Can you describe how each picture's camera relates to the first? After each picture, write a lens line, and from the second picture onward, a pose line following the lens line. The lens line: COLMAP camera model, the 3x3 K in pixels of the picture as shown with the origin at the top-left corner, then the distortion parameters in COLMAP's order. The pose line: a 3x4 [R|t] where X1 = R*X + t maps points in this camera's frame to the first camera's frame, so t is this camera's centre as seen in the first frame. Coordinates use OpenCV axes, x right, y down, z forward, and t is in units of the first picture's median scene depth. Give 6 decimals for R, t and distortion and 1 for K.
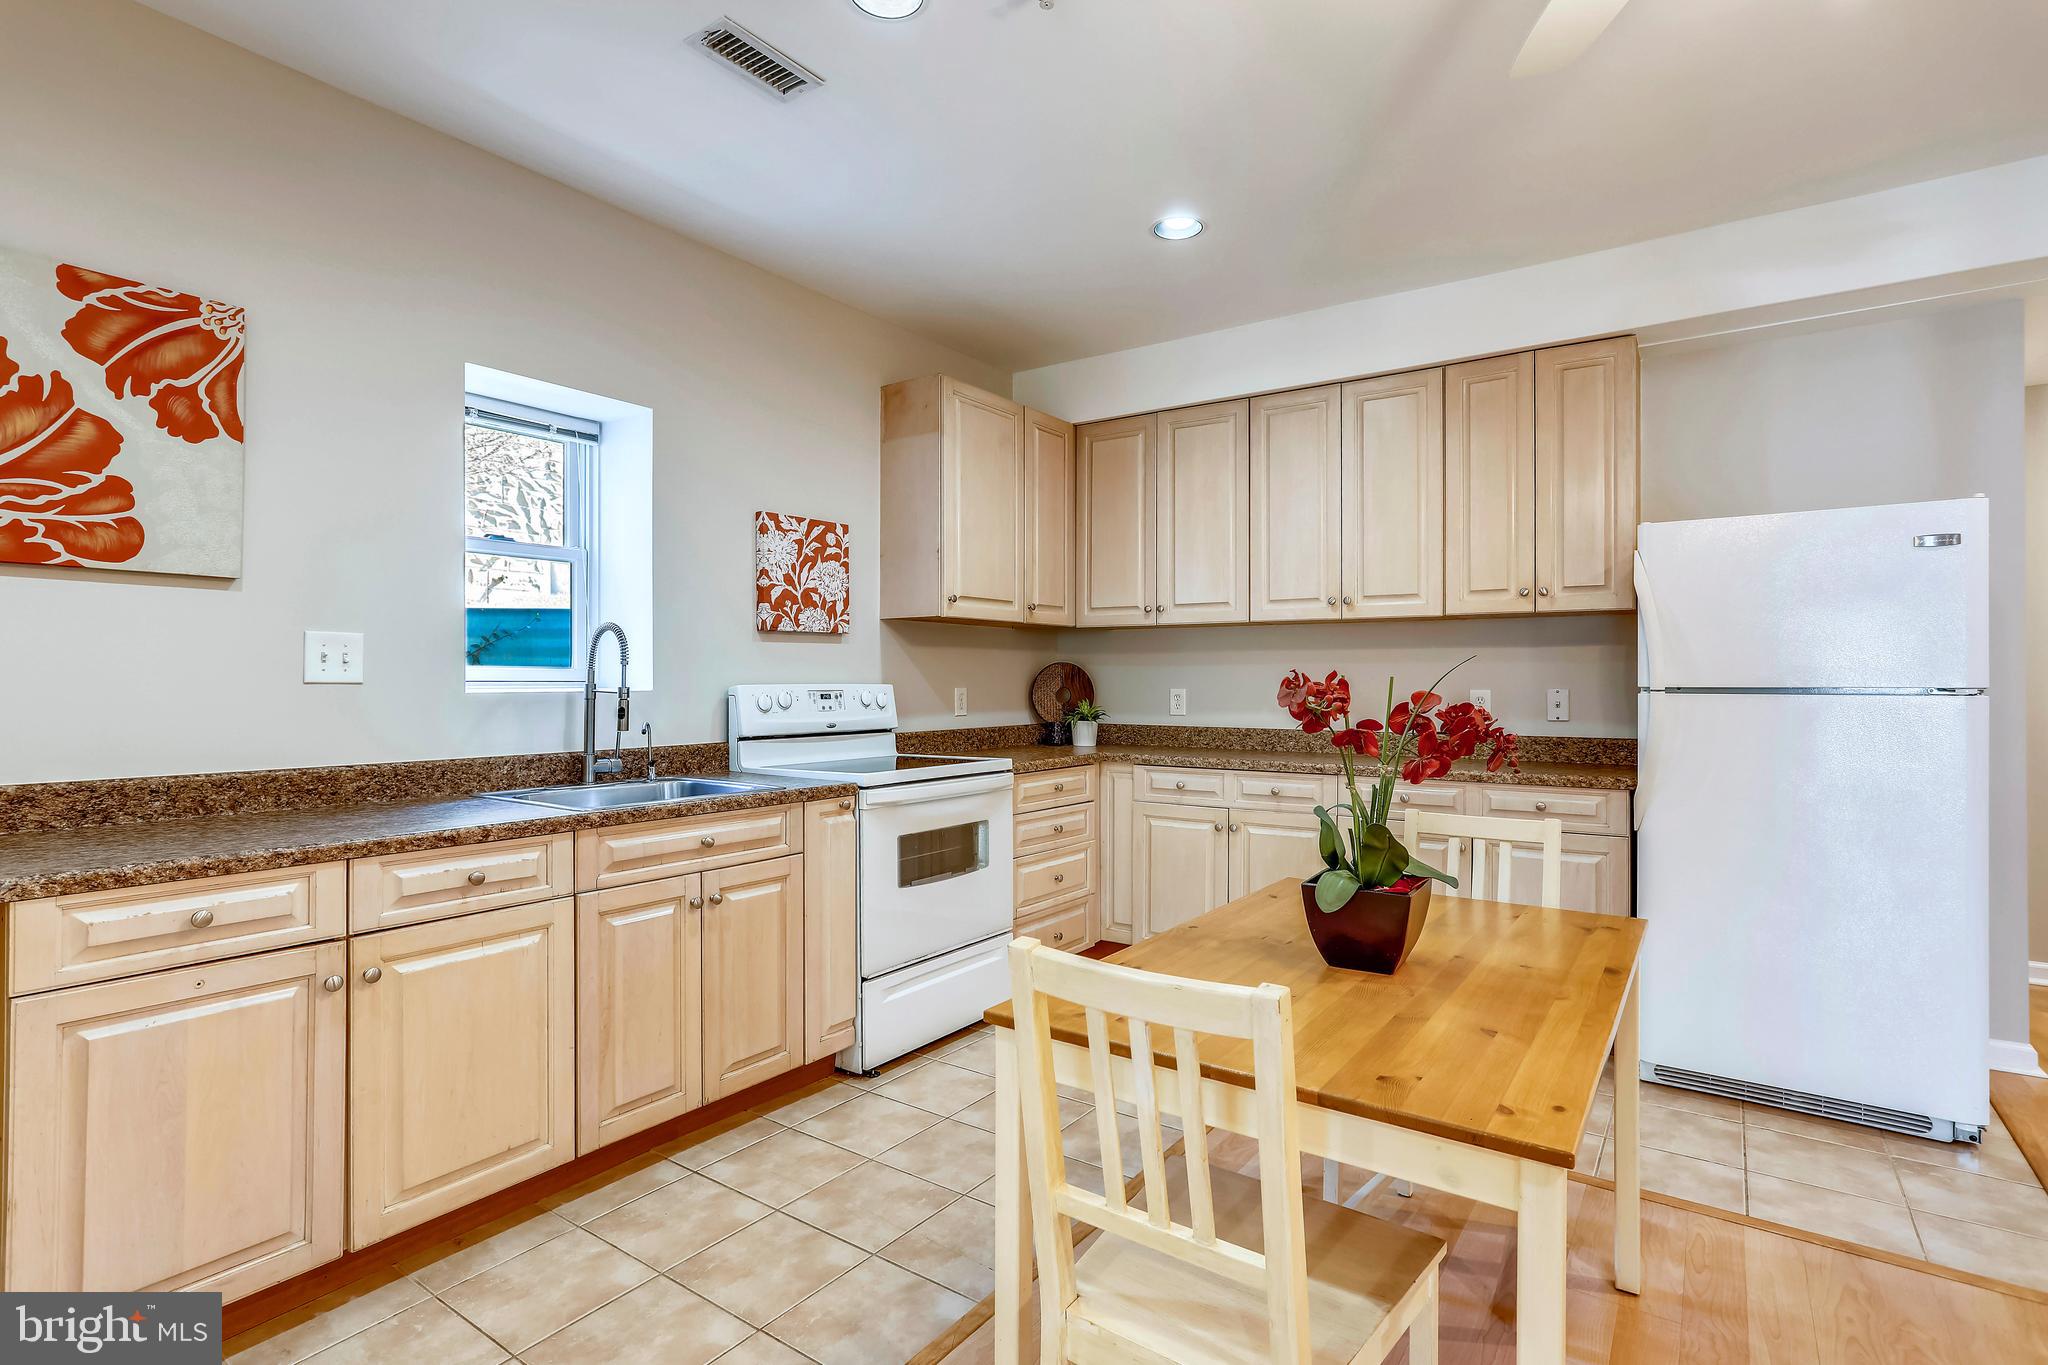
lens RADIAL K [[988.6, 0, 1030.2], [0, 988.6, 668.3], [0, 0, 1]] dist [-0.007961, 0.001081]
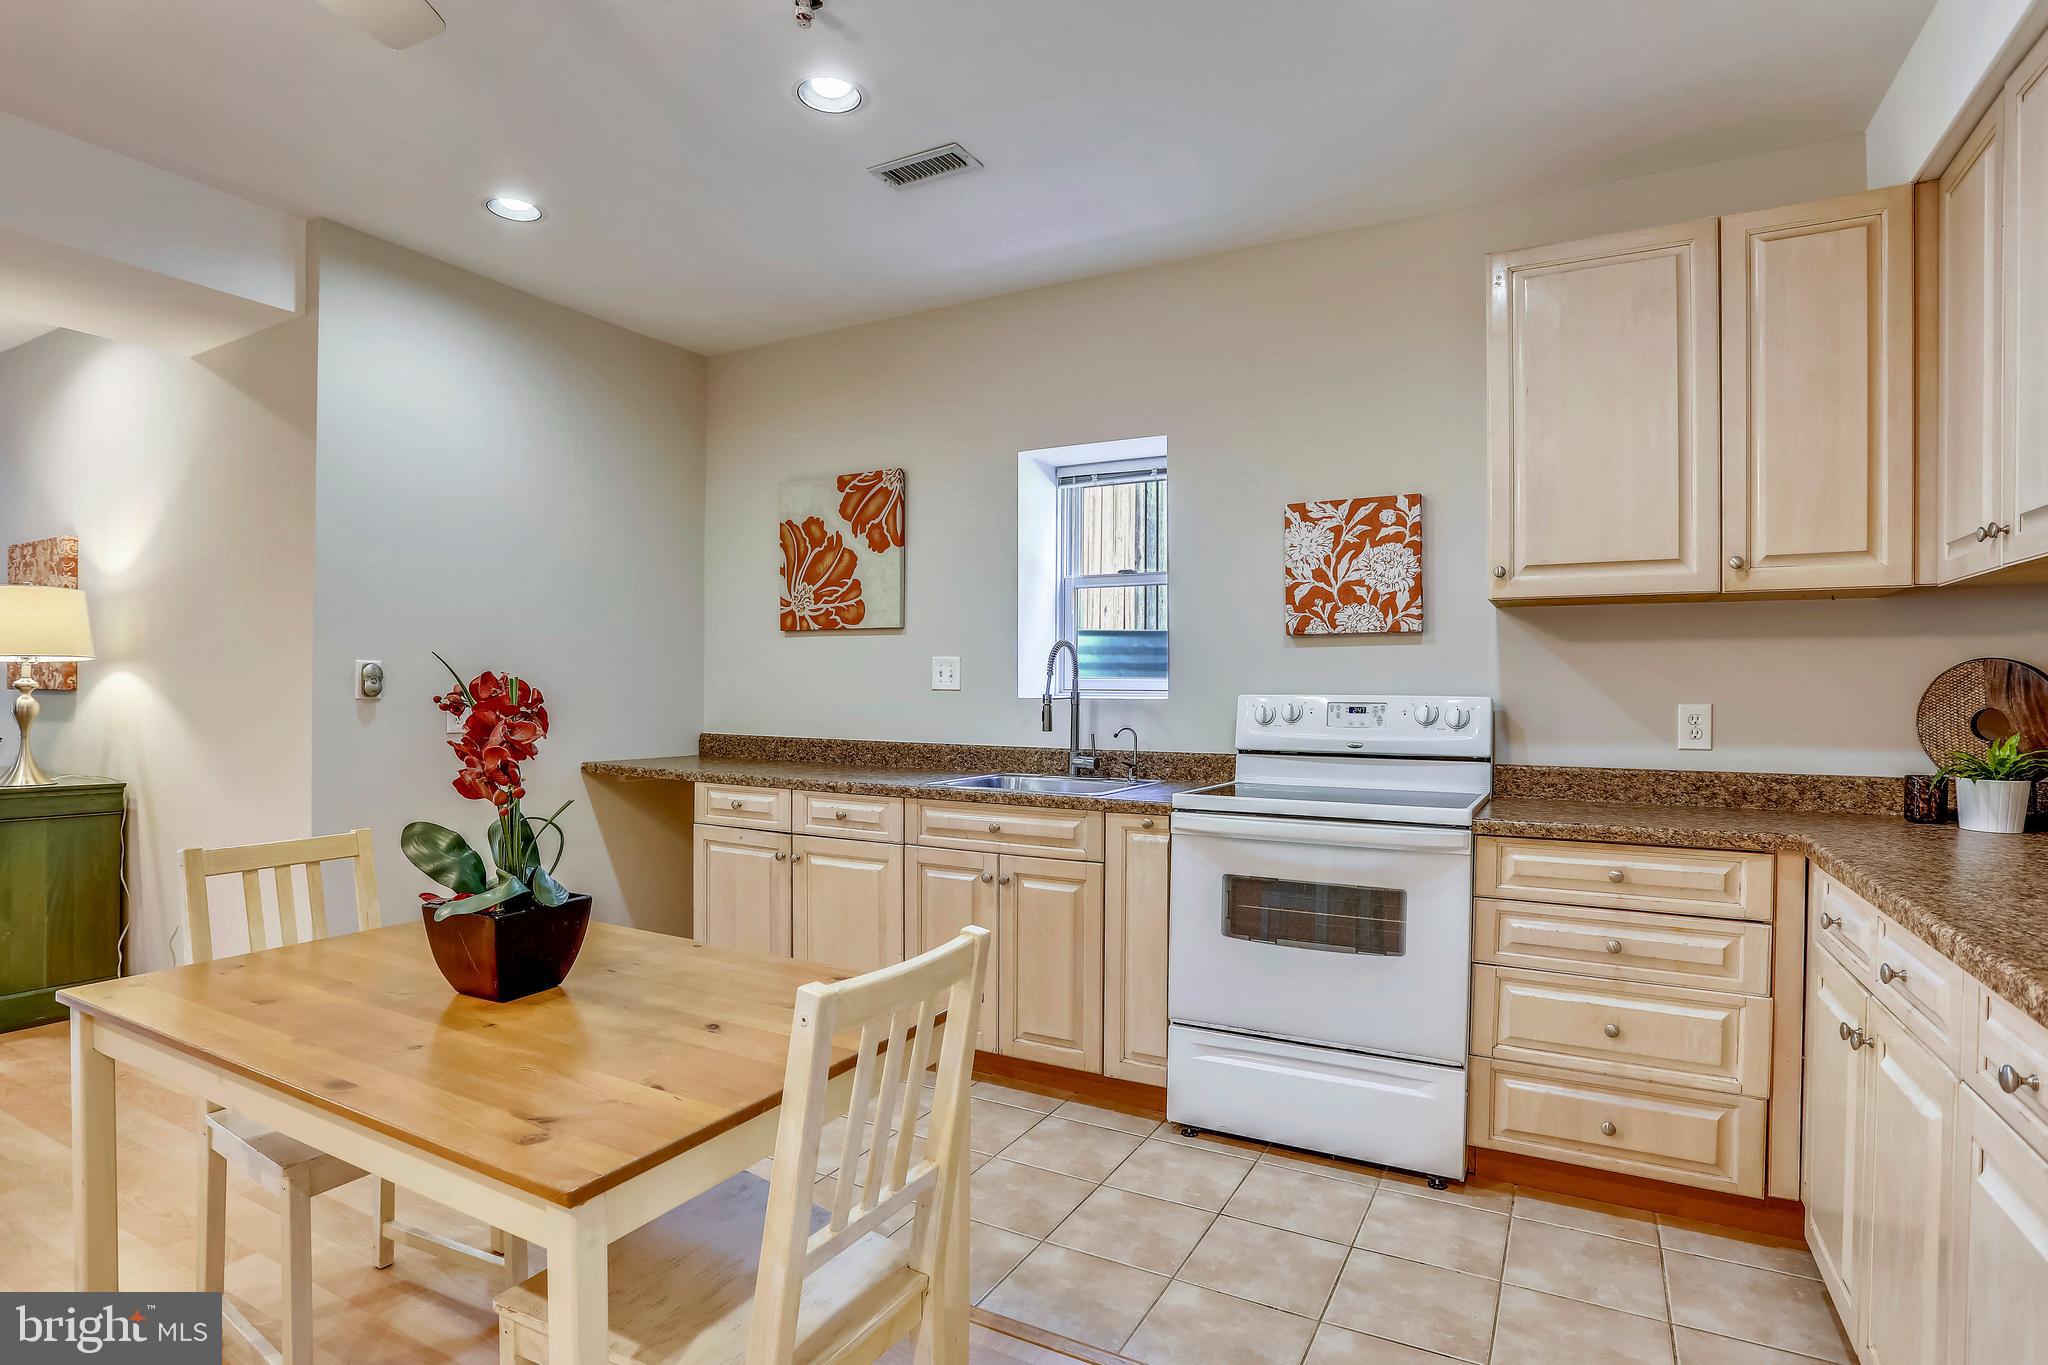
lens RADIAL K [[1020.0, 0, 1030.1], [0, 1020.0, 688.9], [0, 0, 1]] dist [-0.060379, 0.002165]
pose [[0.130071, -0.001542, -0.991504, 0.764995], [0.004215, 0.999991, -0.001002, 0.013348], [0.991496, -0.004049, 0.130076, 0.789560]]
